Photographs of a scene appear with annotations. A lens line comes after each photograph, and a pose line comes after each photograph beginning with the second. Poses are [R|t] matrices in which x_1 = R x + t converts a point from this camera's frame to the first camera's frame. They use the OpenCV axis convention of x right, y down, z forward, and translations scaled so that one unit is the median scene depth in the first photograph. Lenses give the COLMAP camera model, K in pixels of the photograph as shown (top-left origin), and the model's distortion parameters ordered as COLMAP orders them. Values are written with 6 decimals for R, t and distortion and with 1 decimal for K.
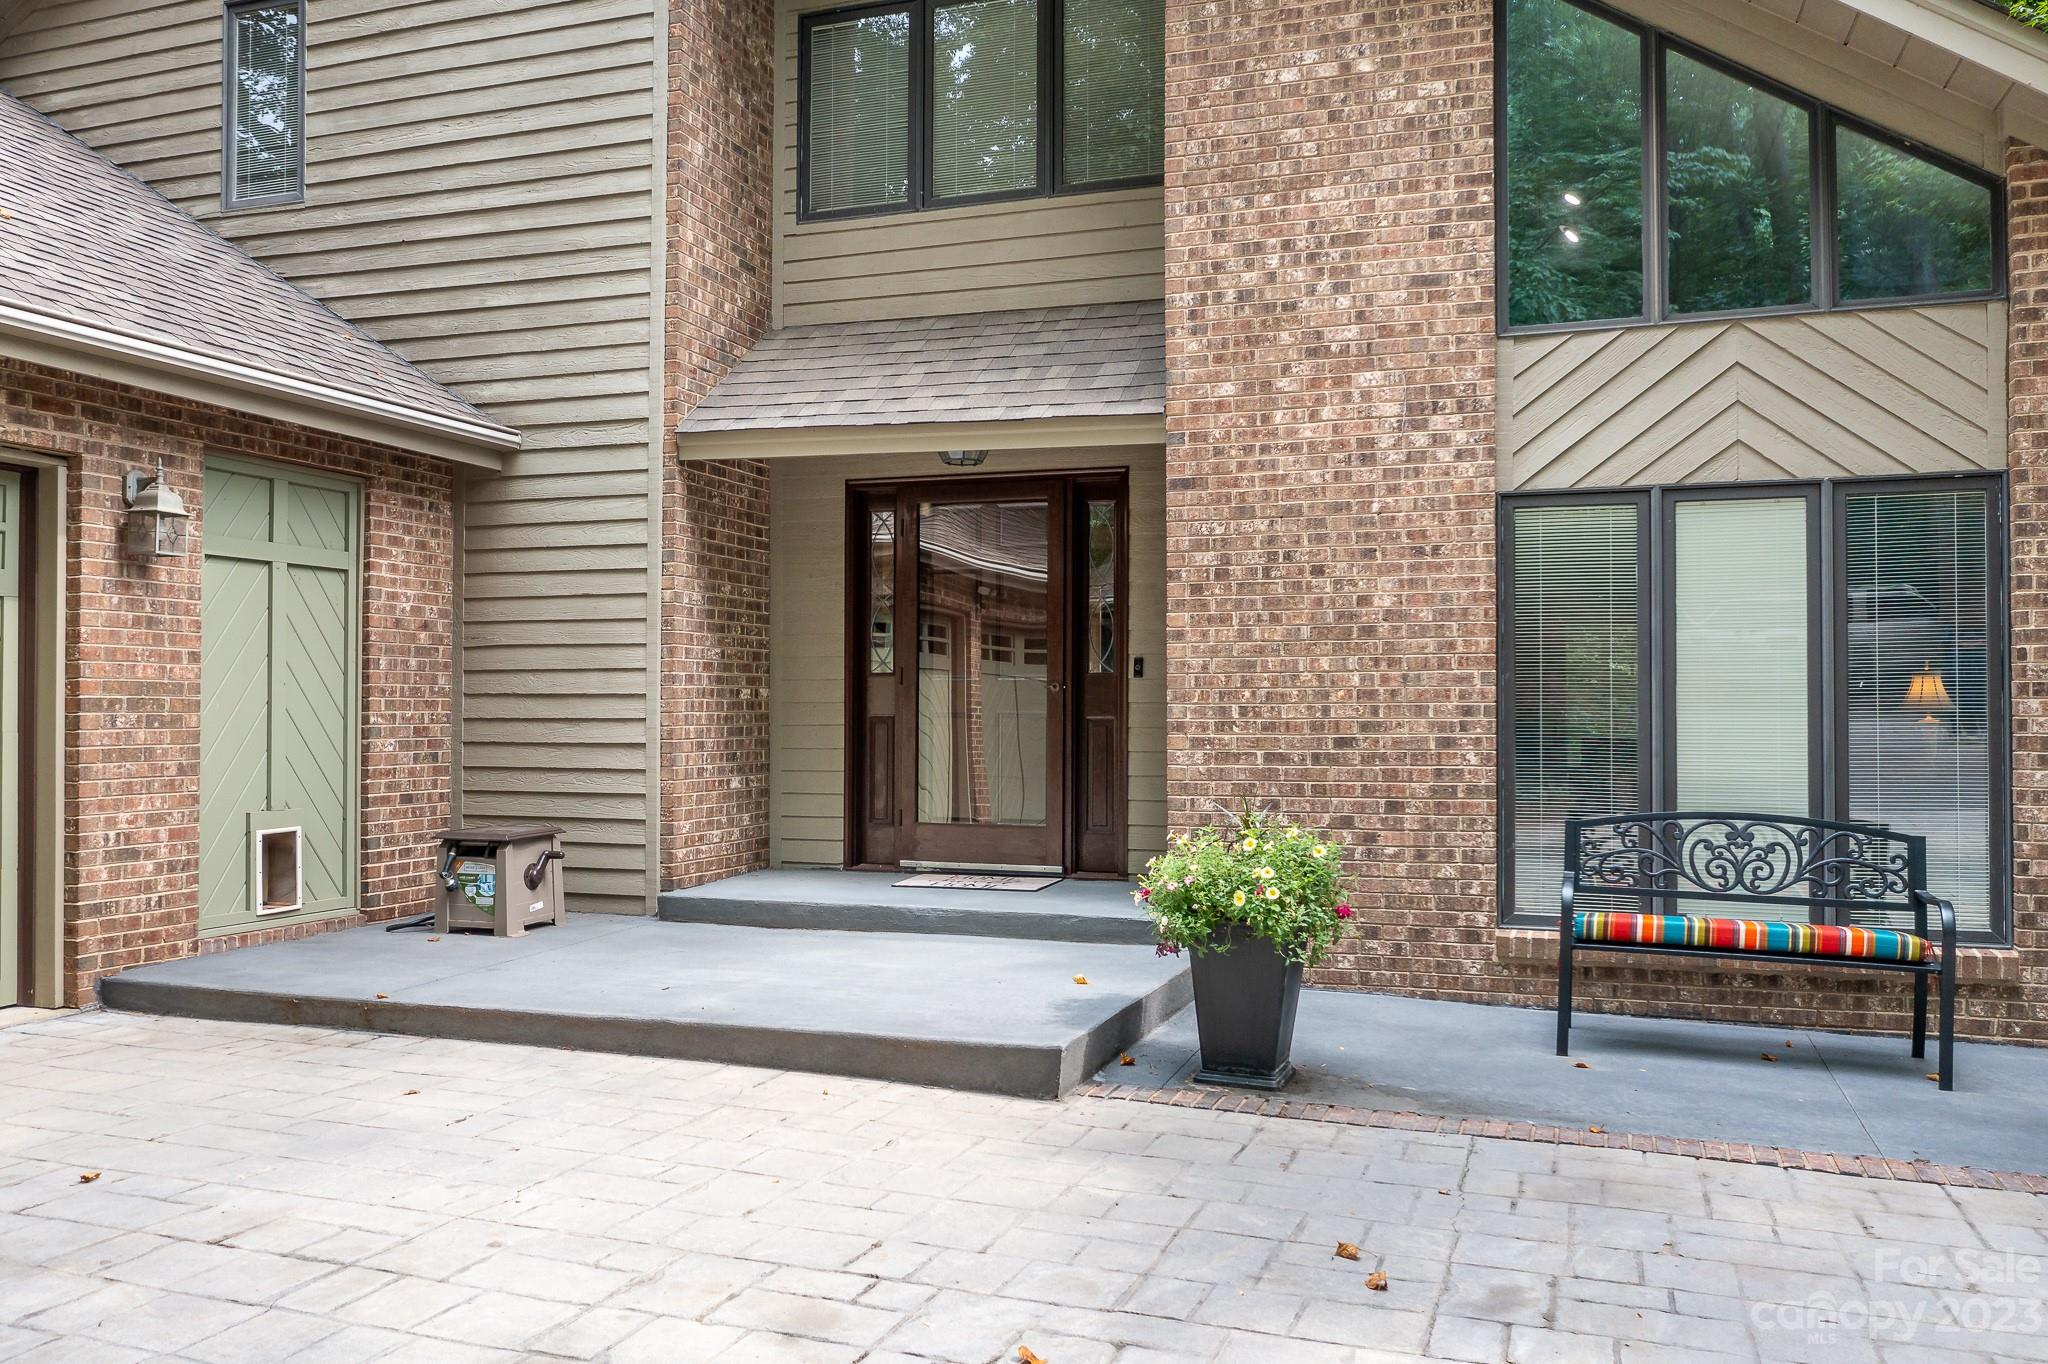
lens RADIAL K [[1625.8, 0, 1018.6], [0, 1625.8, 682.6], [0, 0, 1]] dist [-0.013291, 0.006088]
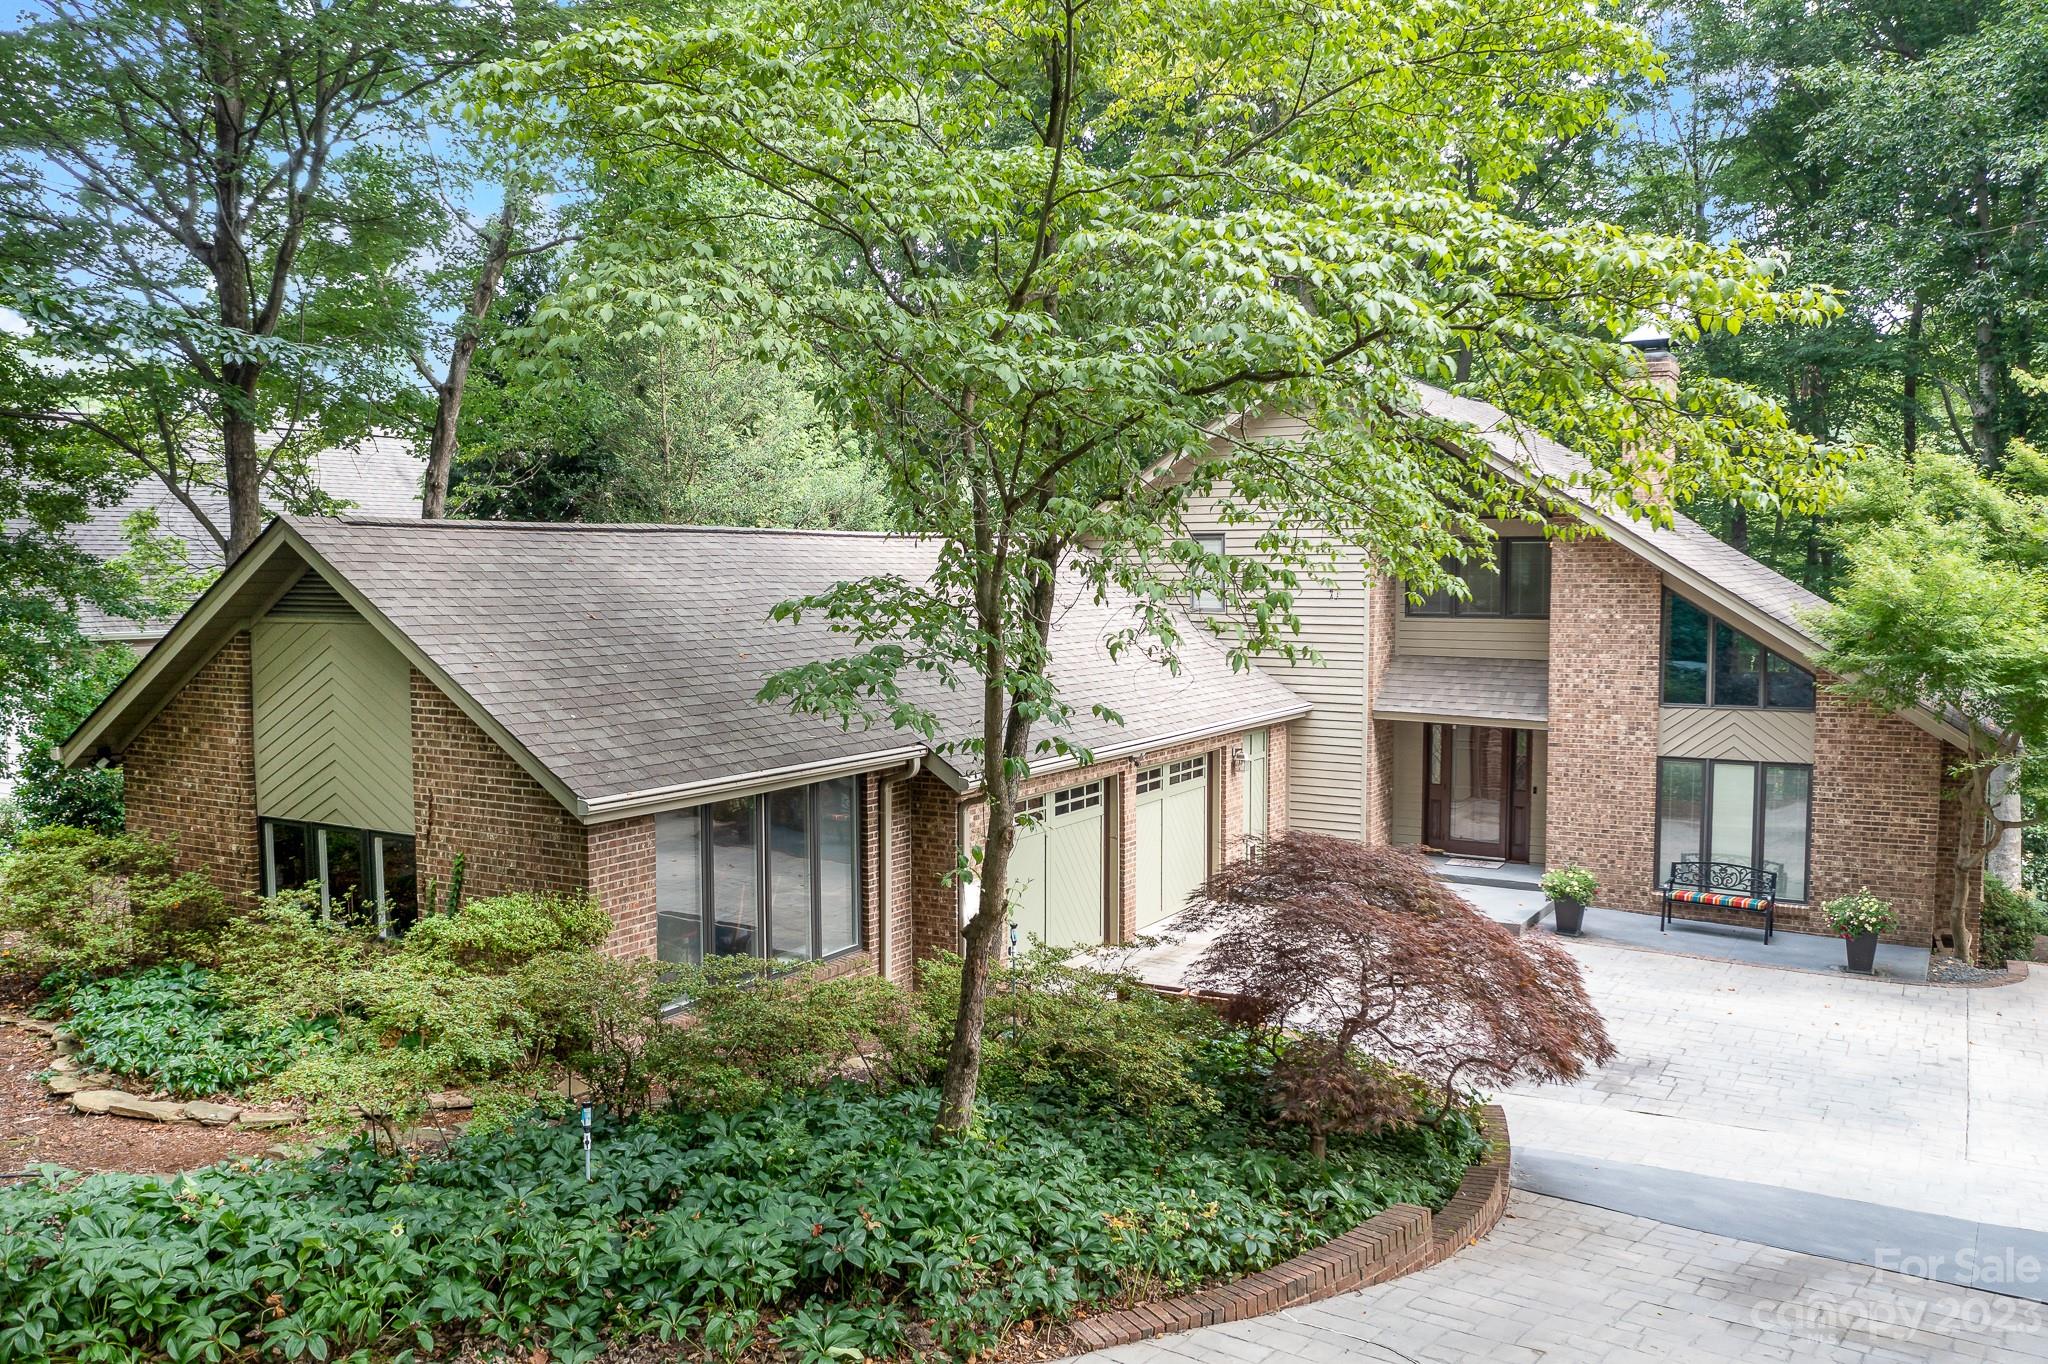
lens RADIAL K [[1613.9, 0, 1024.0], [0, 1613.9, 682.0], [0, 0, 1]] dist [0.003812, 0.000417]
pose [[0.979531, 0.009987, -0.201044, -0.283307], [0.007494, 0.996267, 0.086003, -0.538689], [0.201152, -0.085749, 0.975800, -2.303326]]
